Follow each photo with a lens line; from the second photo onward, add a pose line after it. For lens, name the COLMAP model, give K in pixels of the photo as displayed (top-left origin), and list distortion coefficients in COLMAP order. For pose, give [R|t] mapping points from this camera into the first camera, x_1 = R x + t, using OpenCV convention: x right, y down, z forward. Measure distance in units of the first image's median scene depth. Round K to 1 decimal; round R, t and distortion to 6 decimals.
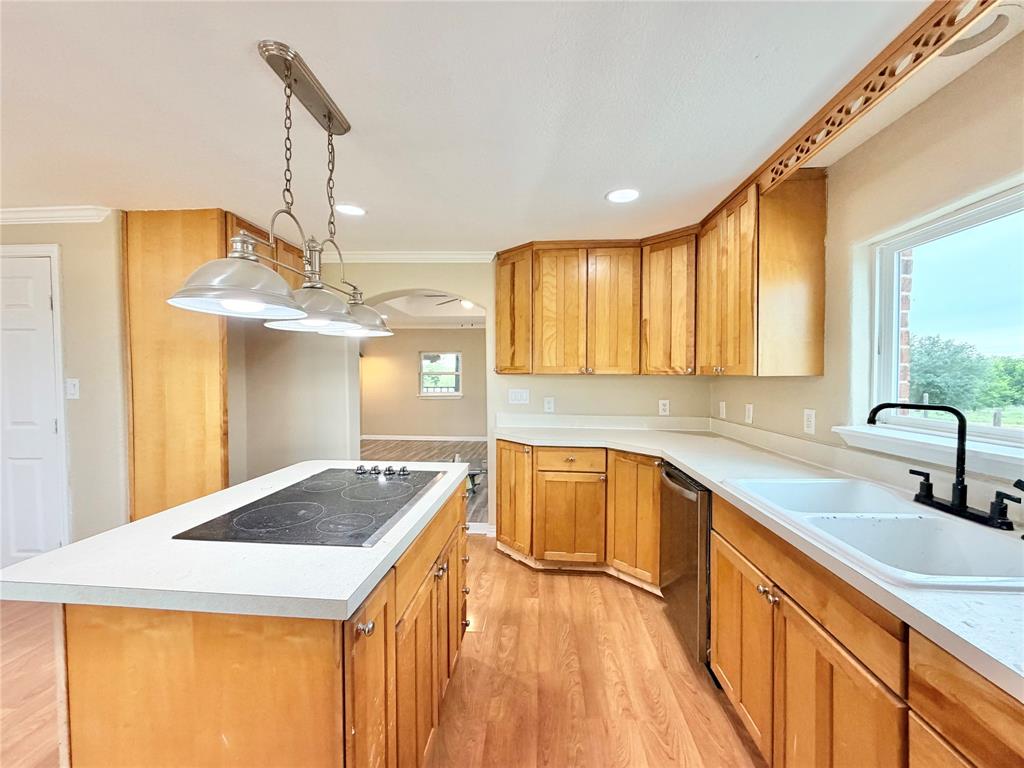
lens RADIAL K [[407.1, 0, 512.0], [0, 407.1, 384.0], [0, 0, 1]] dist [-0.000768, 0.000575]
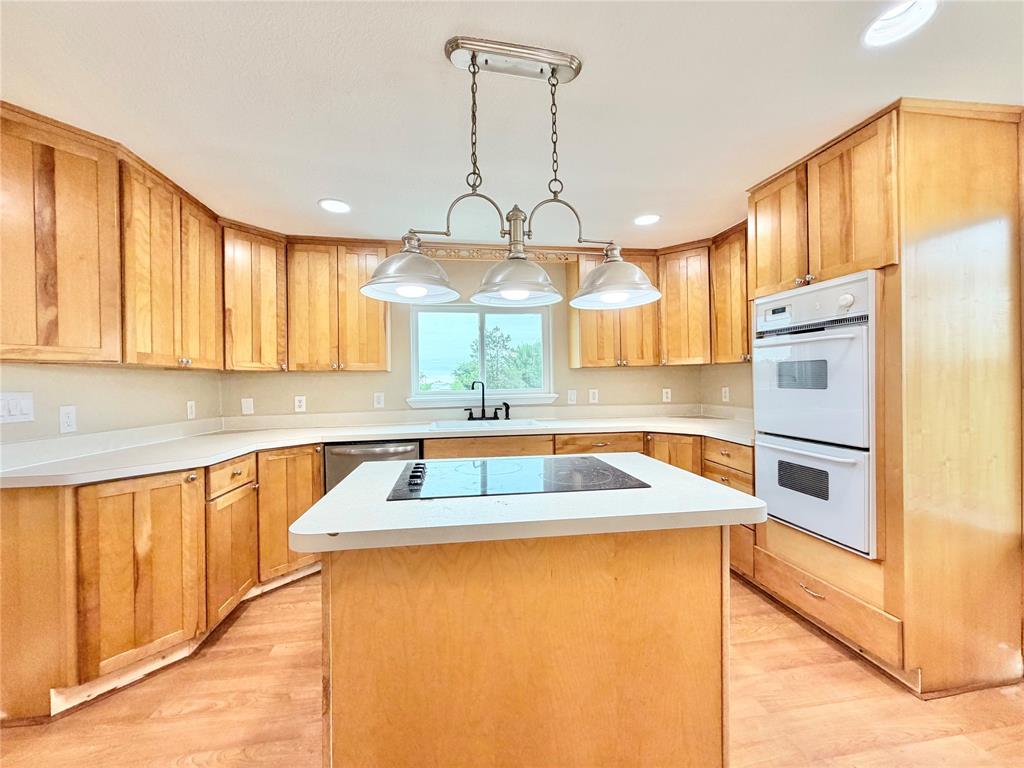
lens RADIAL K [[407.1, 0, 512.0], [0, 407.1, 384.0], [0, 0, 1]] dist [-0.000768, 0.000575]
pose [[-0.233405, -0.001726, 0.972378, -1.096003], [0.036892, 0.999263, 0.010629, 0.034023], [-0.971680, 0.038353, -0.233169, 0.962994]]
